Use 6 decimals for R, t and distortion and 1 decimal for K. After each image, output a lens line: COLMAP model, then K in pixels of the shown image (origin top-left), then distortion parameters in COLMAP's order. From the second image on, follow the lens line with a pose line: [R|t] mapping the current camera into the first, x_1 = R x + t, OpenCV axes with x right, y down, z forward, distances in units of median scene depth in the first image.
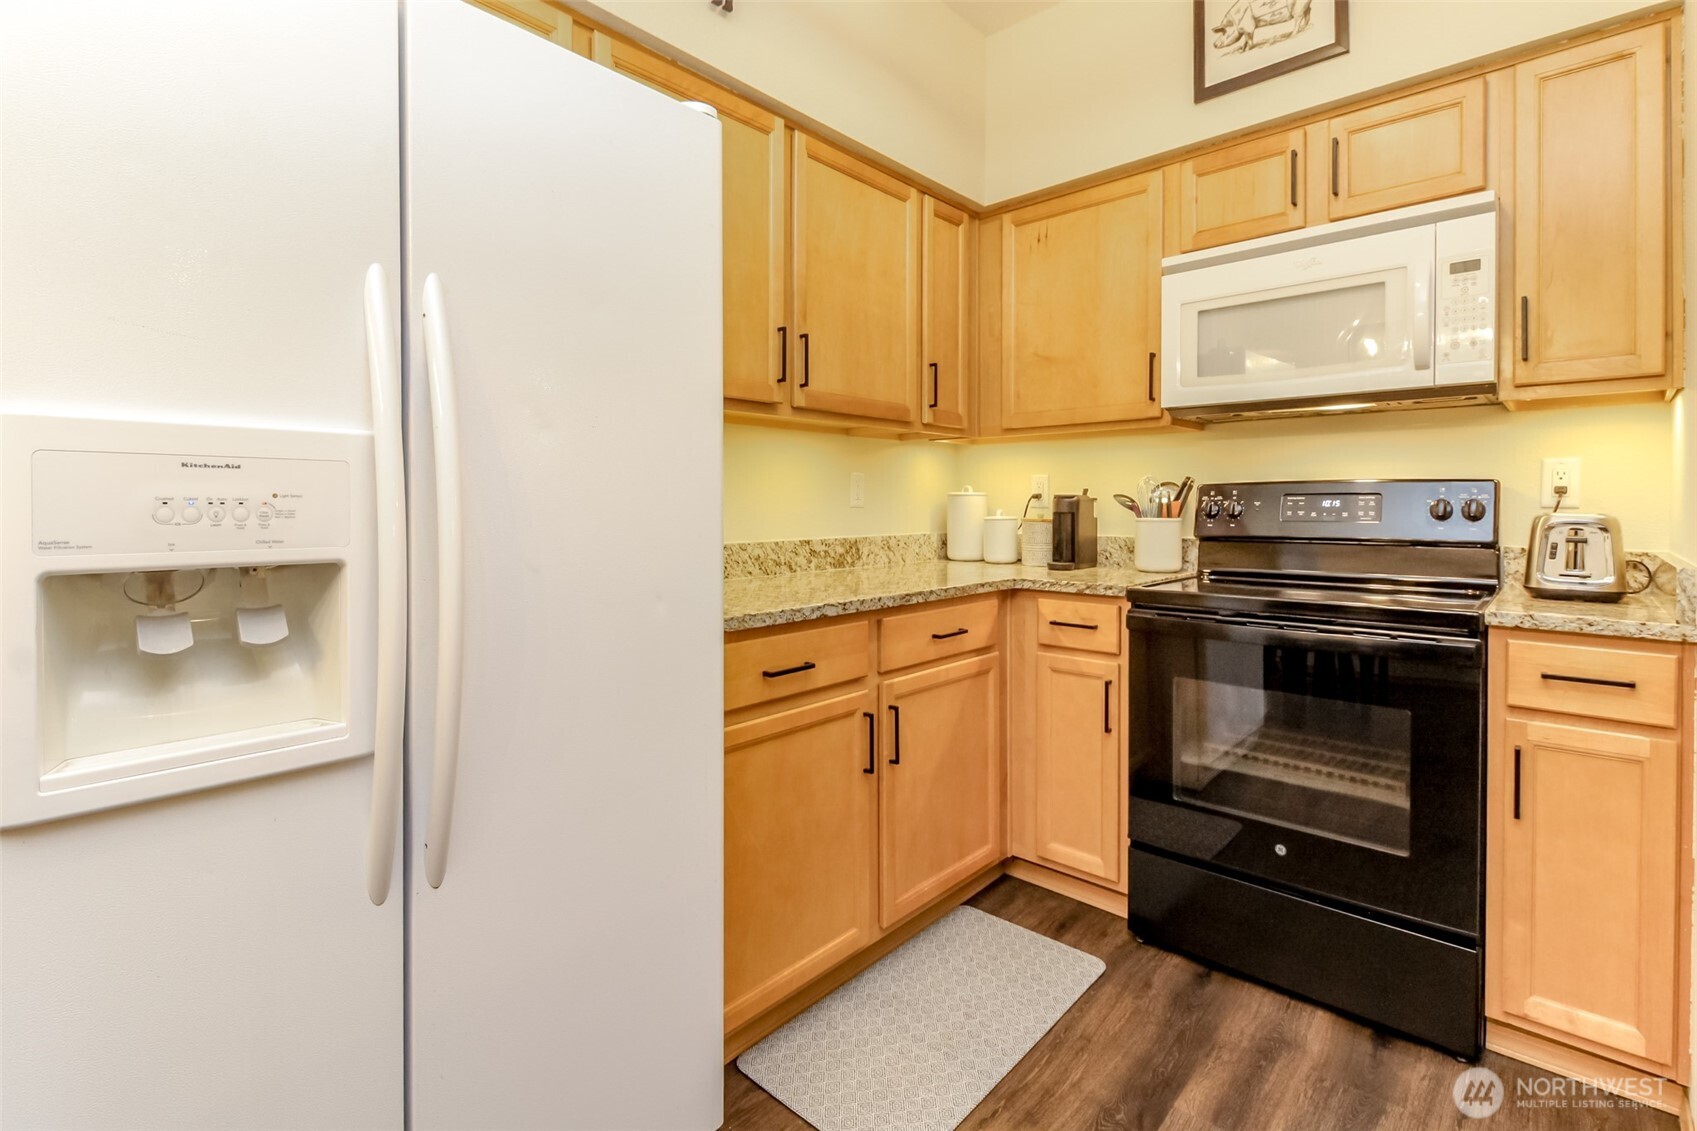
lens RADIAL K [[790.9, 0, 829.1], [0, 790.9, 512.0], [0, 0, 1]] dist [0.023695, -0.014611]
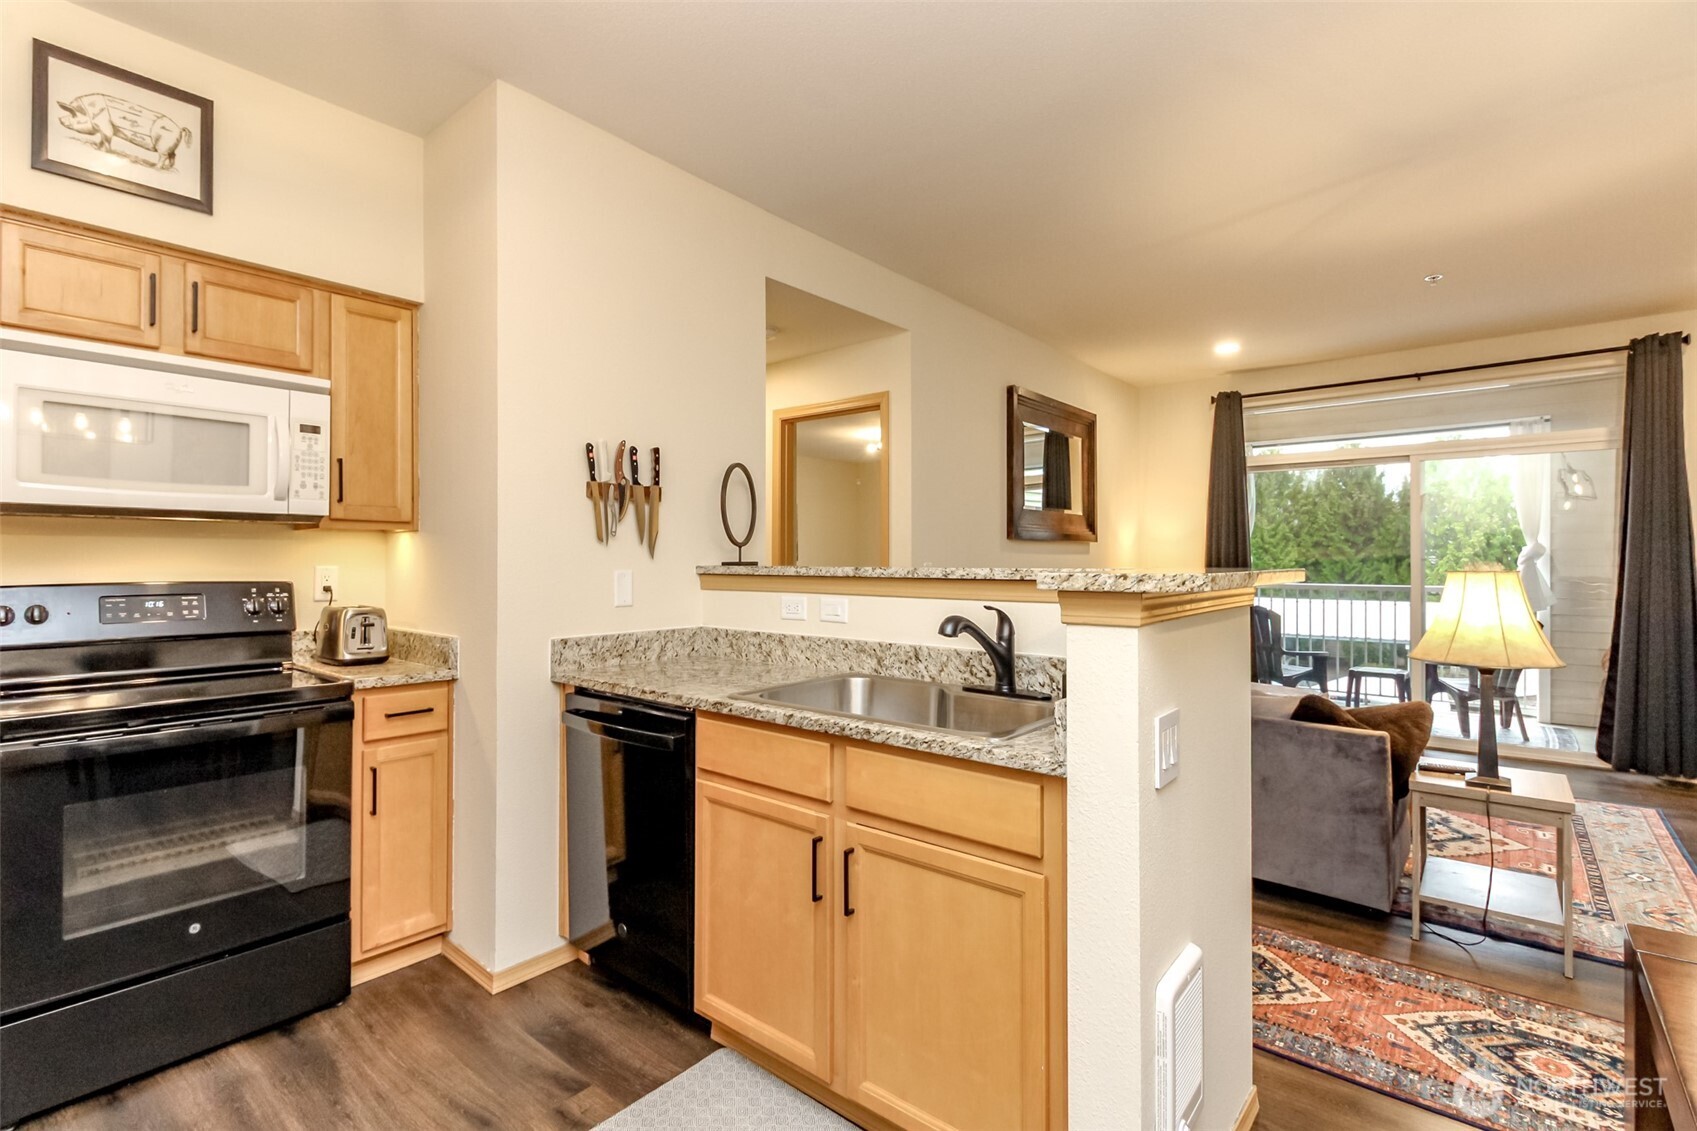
lens RADIAL K [[773.8, 0, 834.2], [0, 773.8, 553.9], [0, 0, 1]] dist [0.021069, -0.013105]
pose [[-0.045609, 0.009058, 0.998918, -0.486221], [0.007783, 0.999932, -0.008711, -0.066071], [-0.998929, 0.007377, -0.045676, 0.147932]]
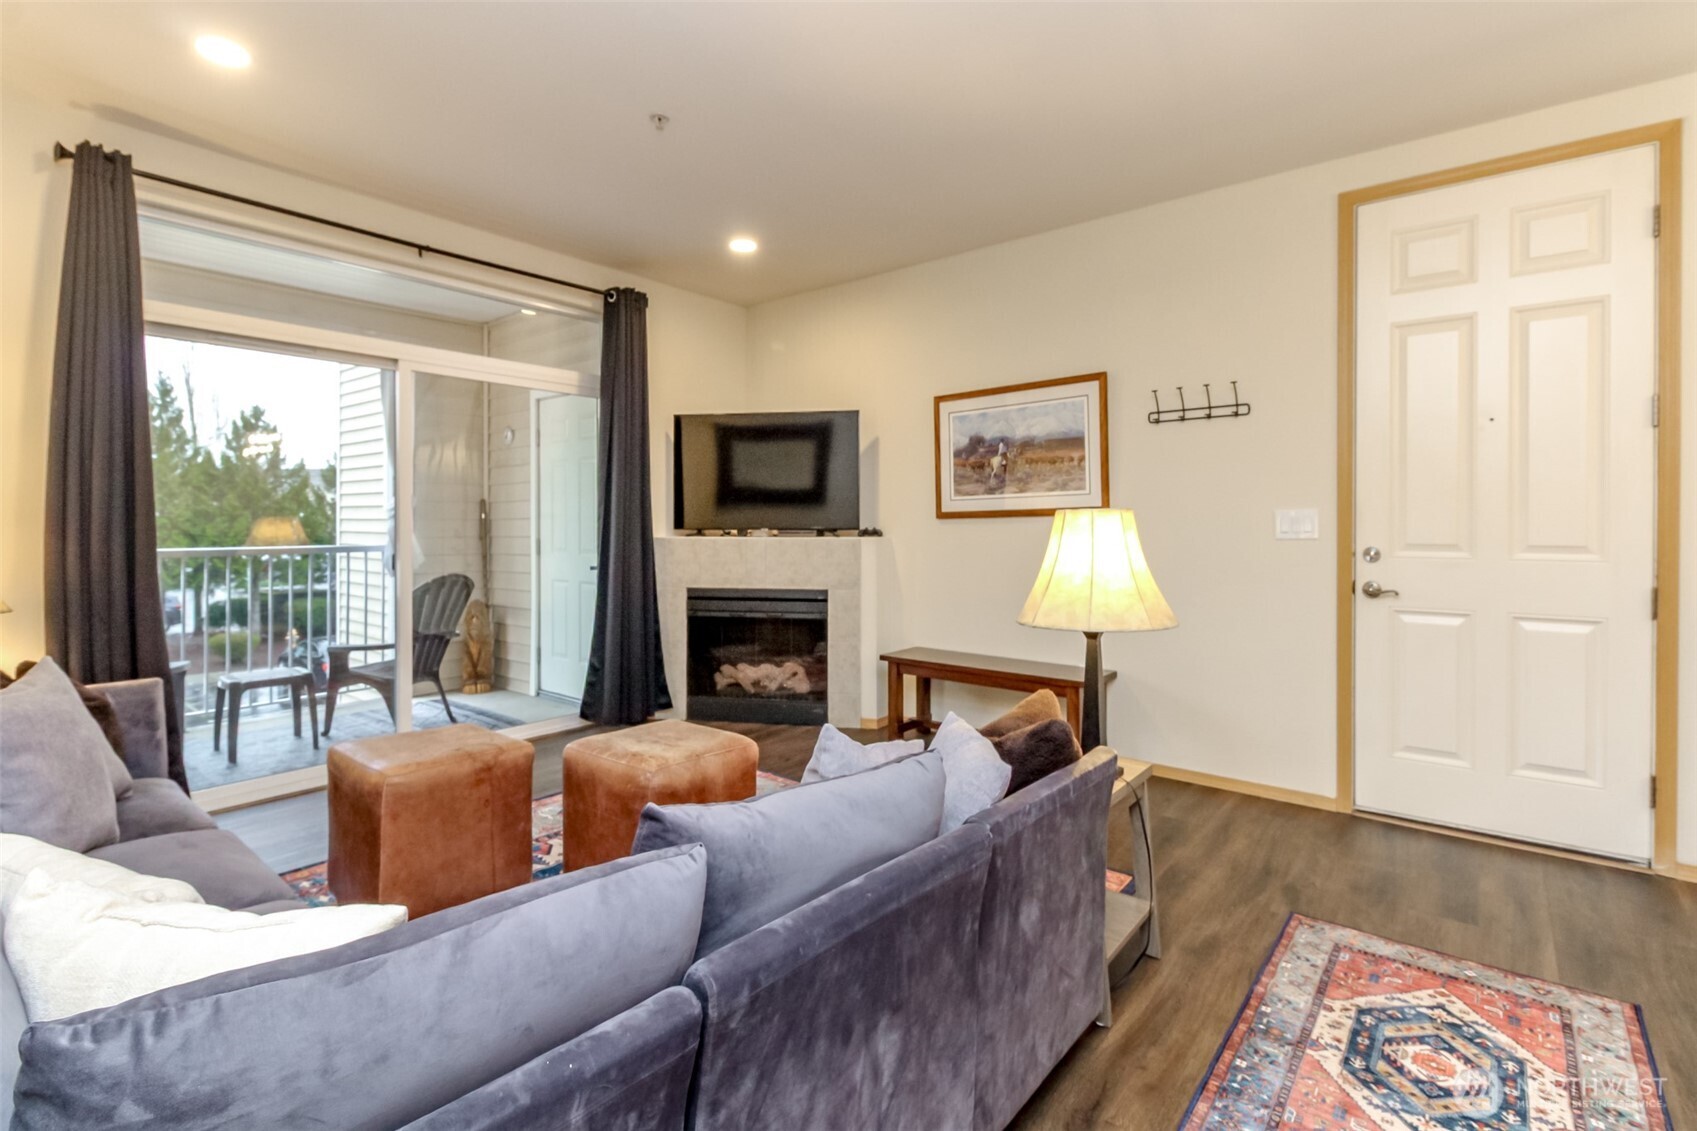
lens RADIAL K [[790.9, 0, 829.1], [0, 790.9, 512.0], [0, 0, 1]] dist [0.023695, -0.014611]
pose [[-0.998254, 0.002928, -0.059000, 1.122147], [0.003175, 0.999987, -0.004108, -0.035957], [0.058987, -0.004288, -0.998250, 0.057132]]
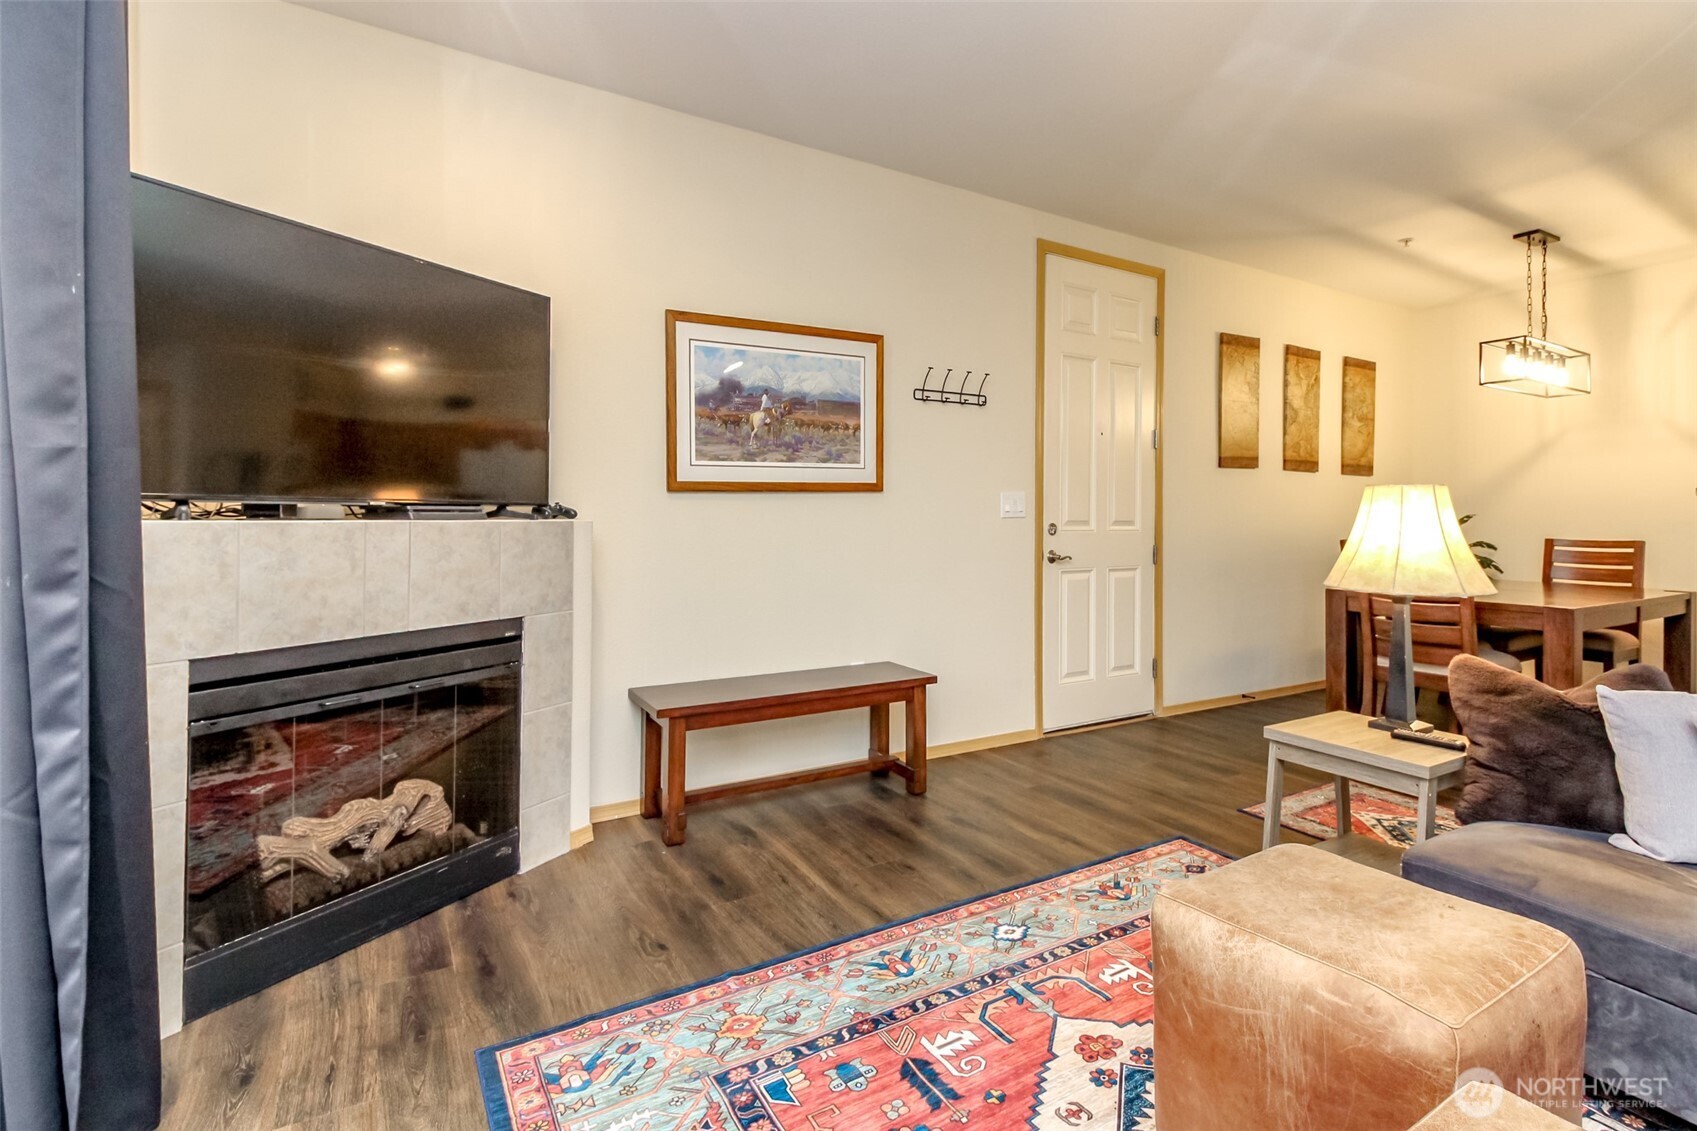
lens RADIAL K [[790.9, 0, 829.1], [0, 790.9, 512.0], [0, 0, 1]] dist [0.023695, -0.014611]
pose [[-0.289867, -0.004698, -0.957055, 2.026674], [-0.014144, 0.999900, -0.000625, 0.009711], [0.956962, 0.013355, -0.289905, -1.403272]]
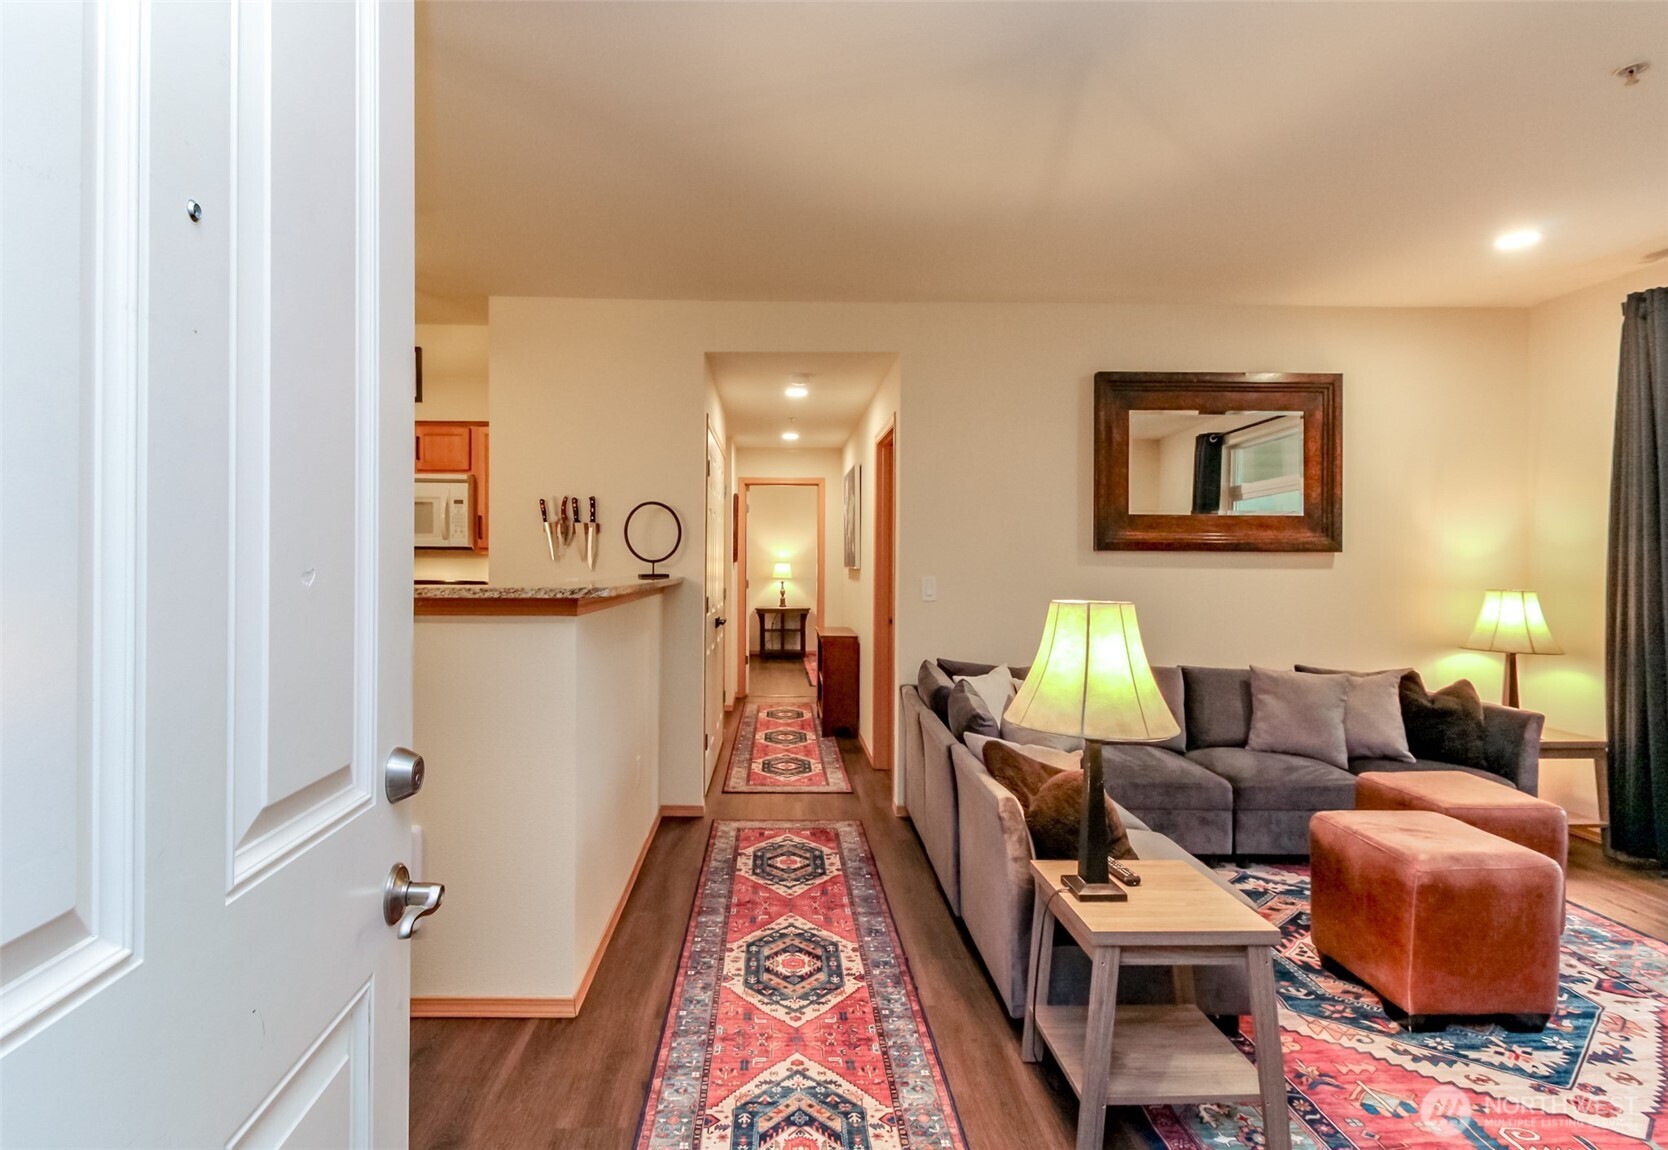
lens RADIAL K [[792.5, 0, 791.7], [0, 792.5, 563.6], [0, 0, 1]] dist [0.019415, -0.010926]
pose [[0.717345, 0.005851, 0.696694, -0.195249], [-0.001888, 0.999977, -0.006455, -0.078998], [-0.696716, 0.003315, 0.717340, -1.385146]]
